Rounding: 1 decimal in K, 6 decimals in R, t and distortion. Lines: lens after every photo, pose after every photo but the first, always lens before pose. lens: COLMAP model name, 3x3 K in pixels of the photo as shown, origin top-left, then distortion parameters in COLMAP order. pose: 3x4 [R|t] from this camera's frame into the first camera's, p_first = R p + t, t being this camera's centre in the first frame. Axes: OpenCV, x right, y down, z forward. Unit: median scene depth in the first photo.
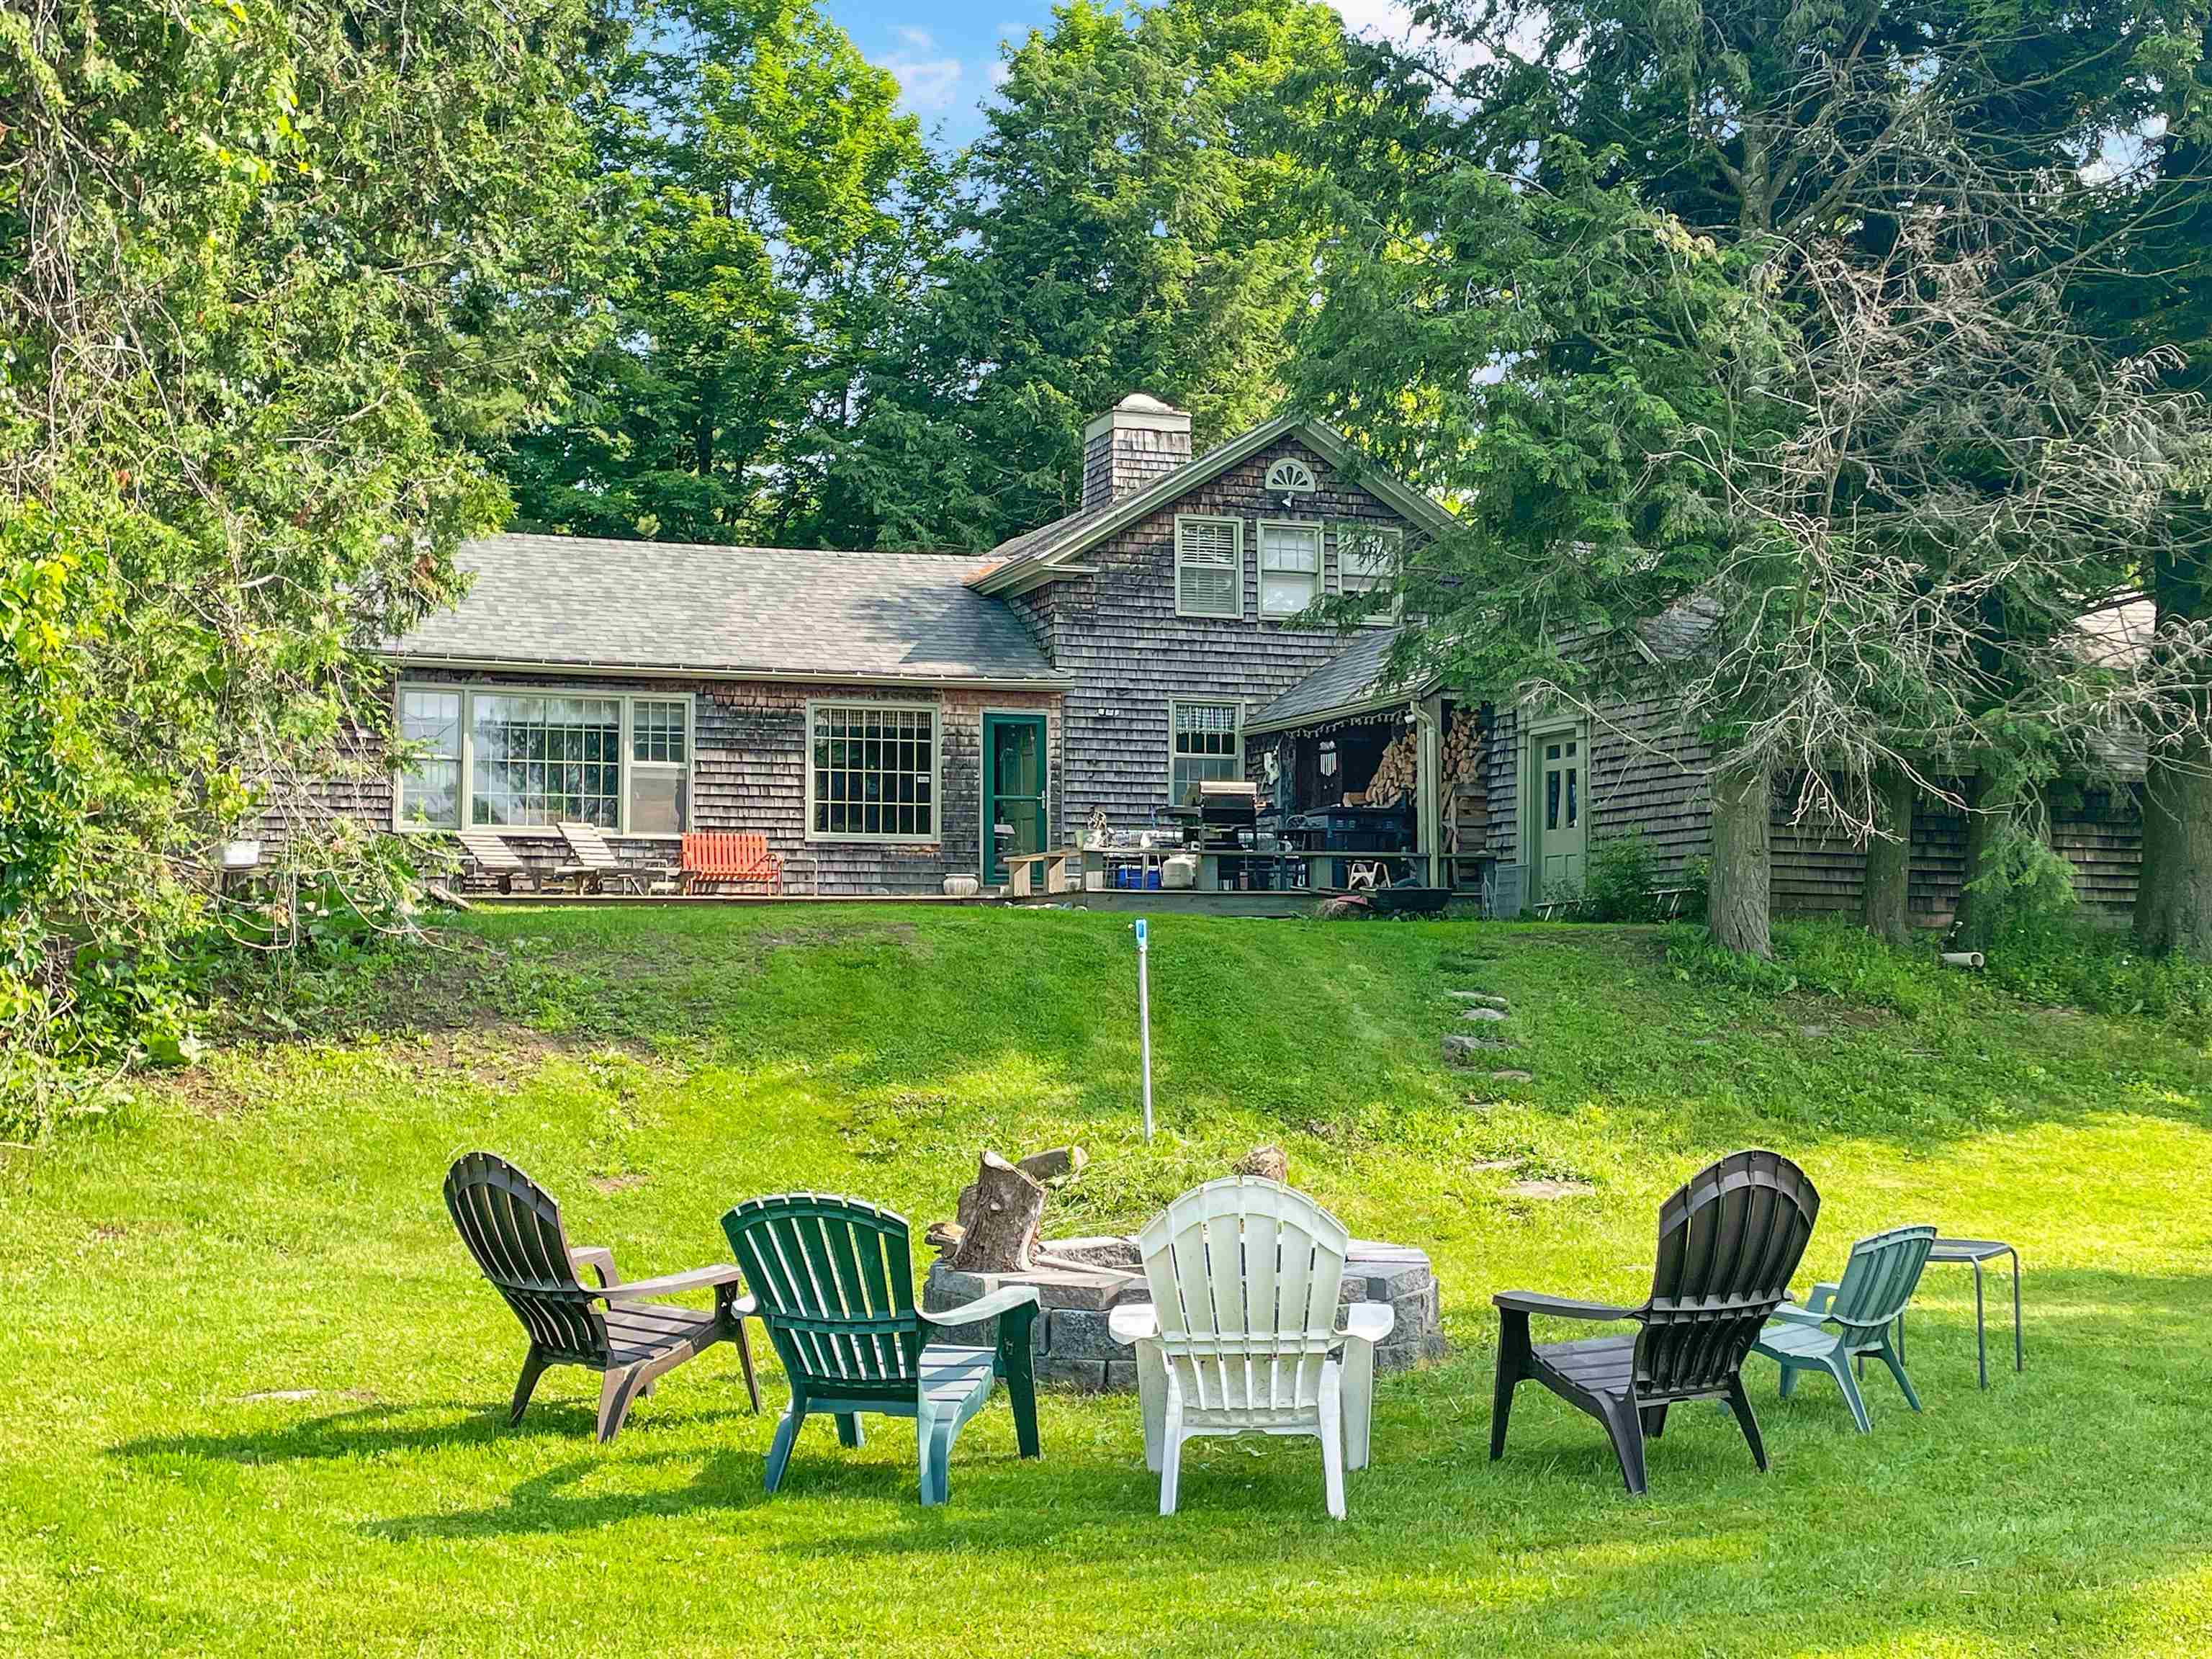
lens RADIAL K [[2707.7, 0, 1106.3], [0, 2707.7, 829.1], [0, 0, 1]] dist [-0.019456, 0.000000]
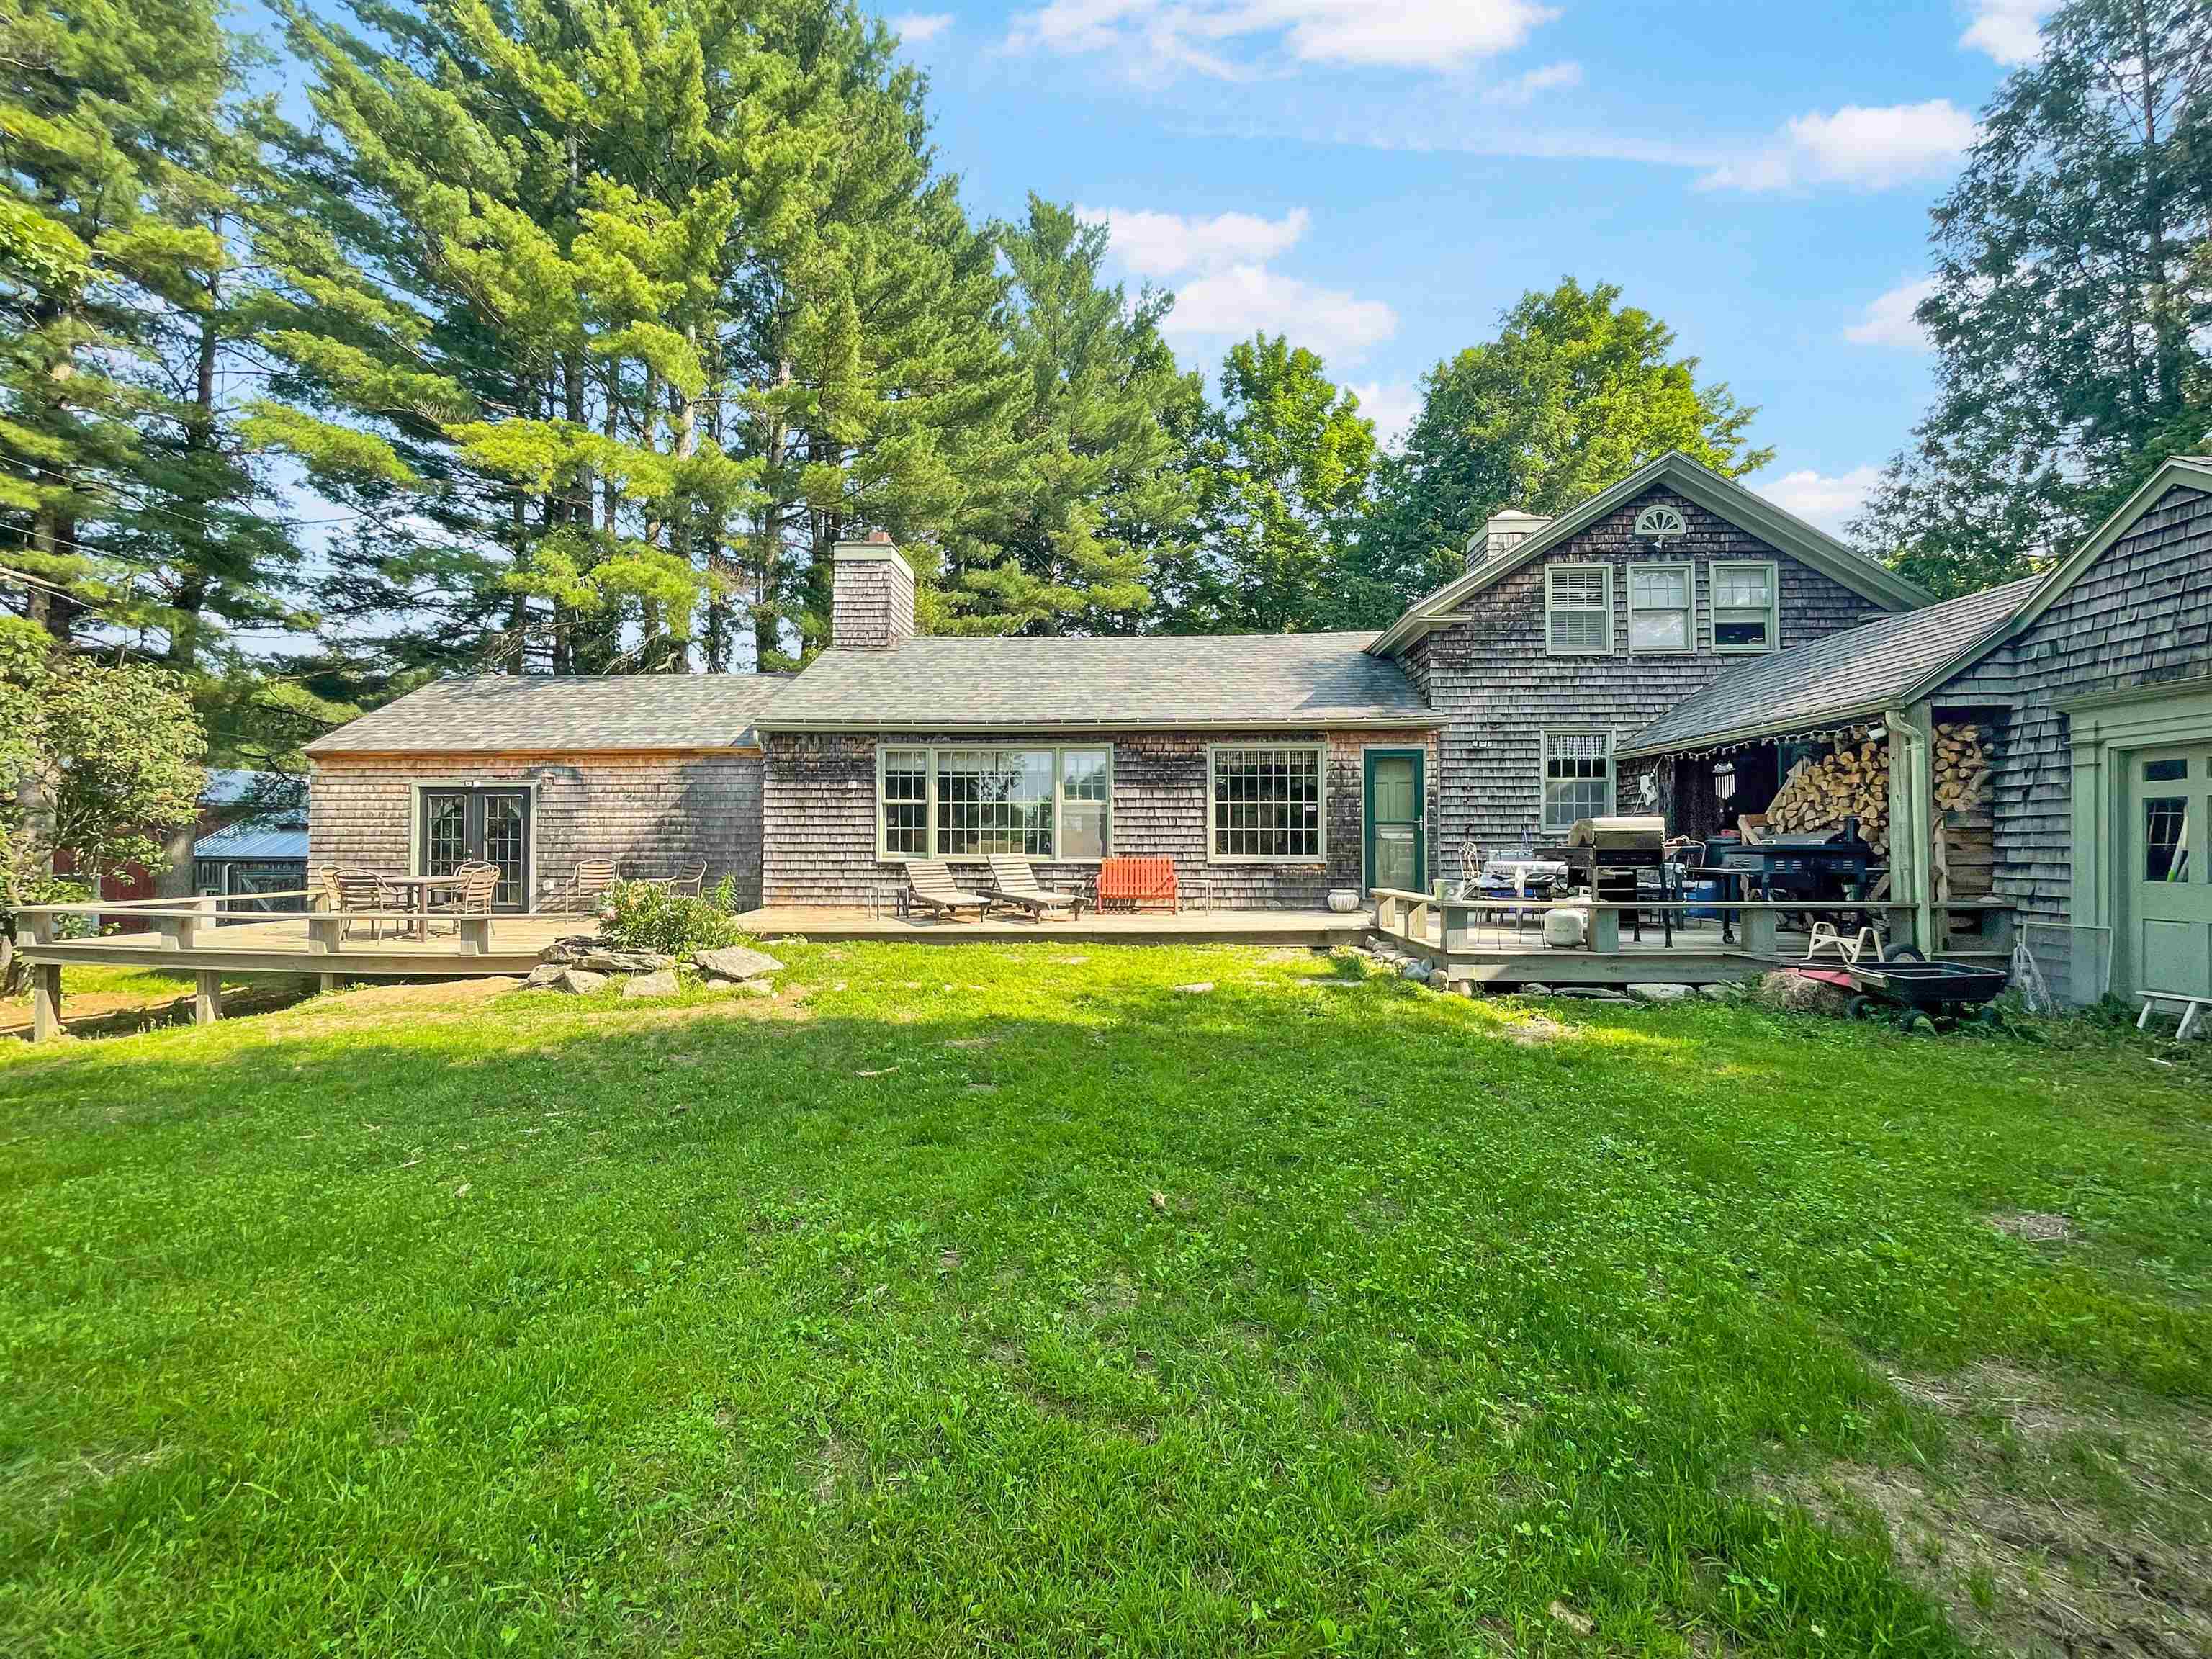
lens RADIAL K [[888.9, 0, 1106.6], [0, 888.9, 831.0], [0, 0, 1]] dist [-0.009493, -0.000170]
pose [[0.915740, -0.006161, -0.401725, 0.005946], [0.022164, 0.999134, 0.035200, -0.023473], [0.401161, -0.041138, 0.915083, 0.598848]]
